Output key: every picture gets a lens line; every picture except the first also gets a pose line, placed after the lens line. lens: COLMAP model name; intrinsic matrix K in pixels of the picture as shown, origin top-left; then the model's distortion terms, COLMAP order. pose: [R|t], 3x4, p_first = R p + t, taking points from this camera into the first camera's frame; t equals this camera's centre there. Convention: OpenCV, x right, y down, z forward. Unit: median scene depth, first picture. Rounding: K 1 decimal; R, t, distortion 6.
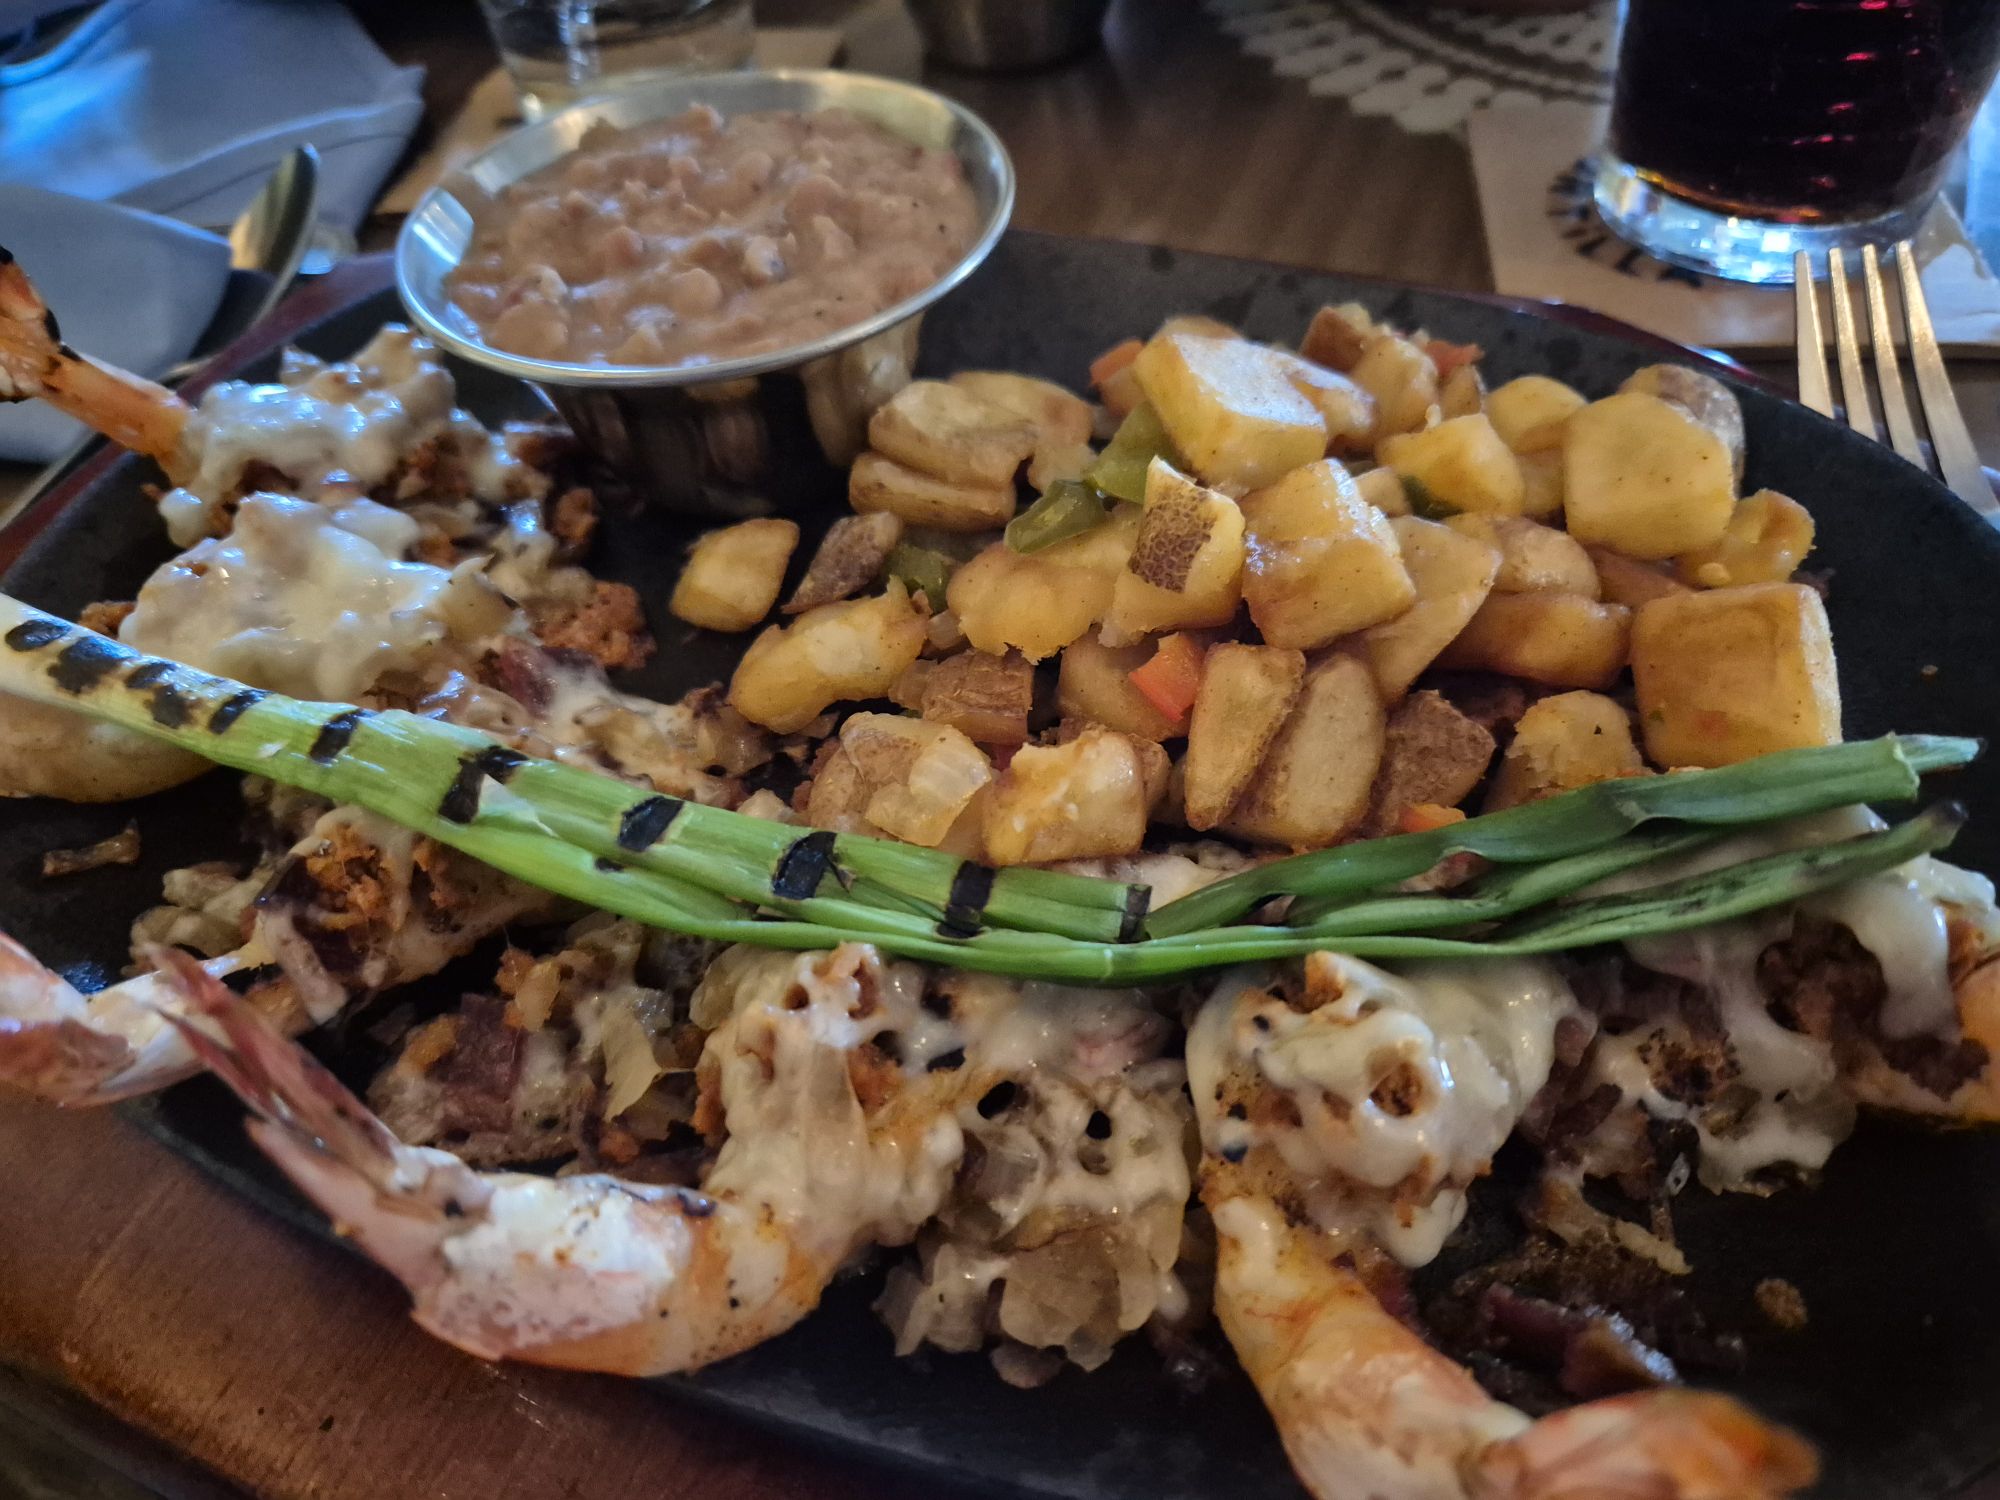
lens RADIAL K [[1395.0, 0, 1000.0], [0, 1395.0, 750.0], [0, 0, 1]] dist [0.102582, -0.091105]
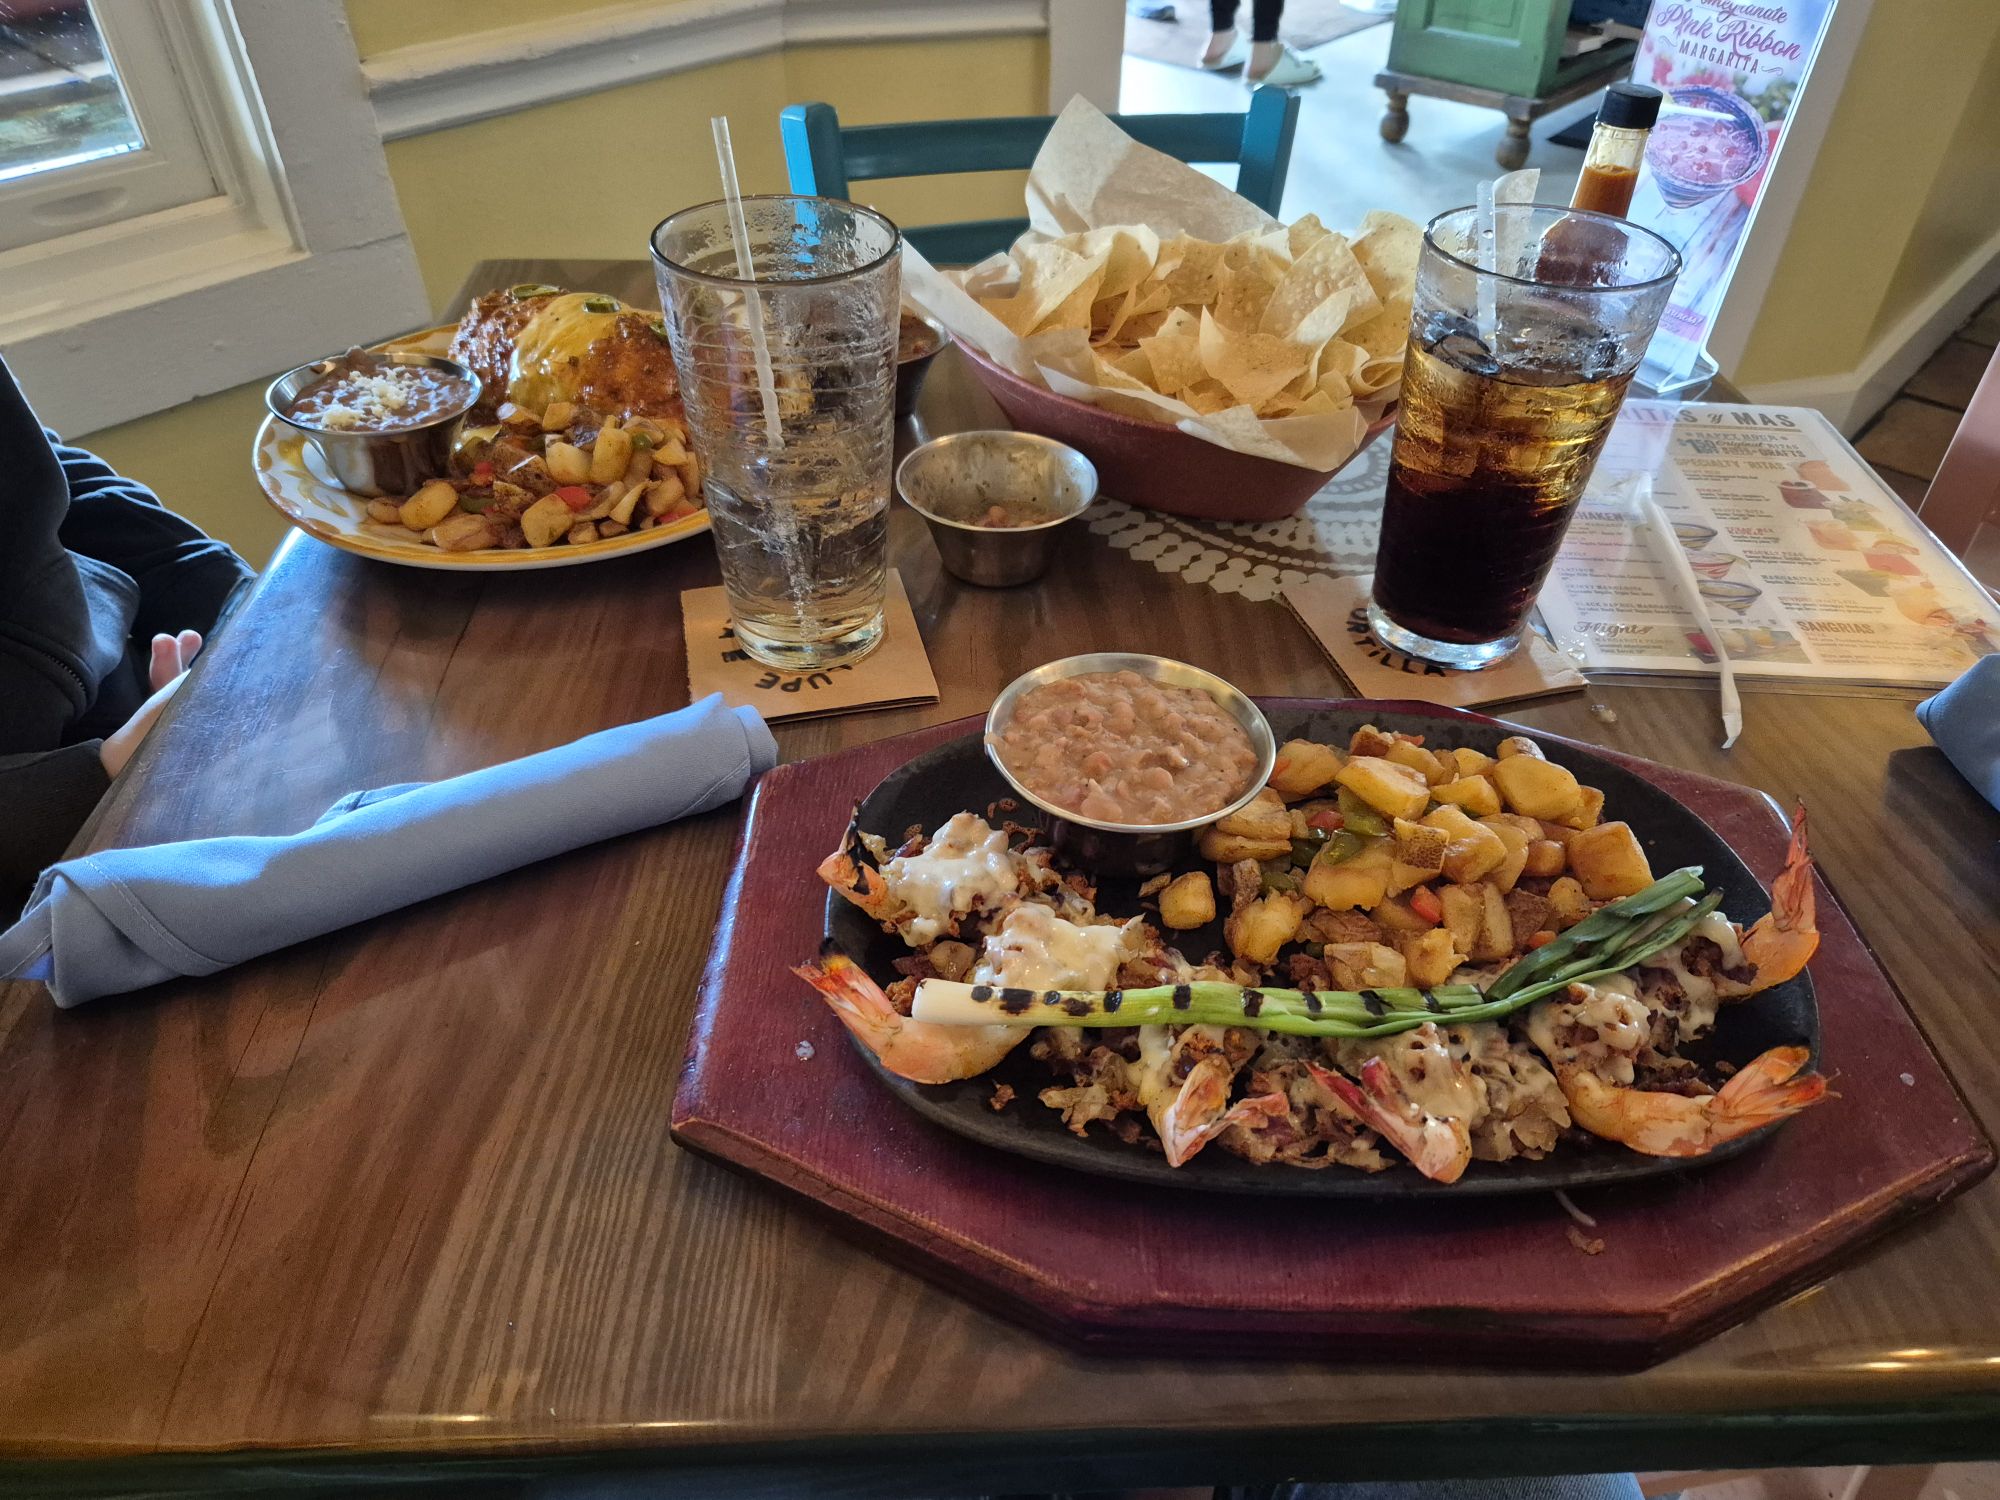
lens RADIAL K [[1395.0, 0, 1000.0], [0, 1395.0, 750.0], [0, 0, 1]] dist [0.102582, -0.091105]
pose [[0.920497, -0.171288, 0.351206, -1.567306], [0.231328, 0.963251, -0.136509, -0.168048], [-0.314917, 0.206900, 0.926294, -1.242469]]
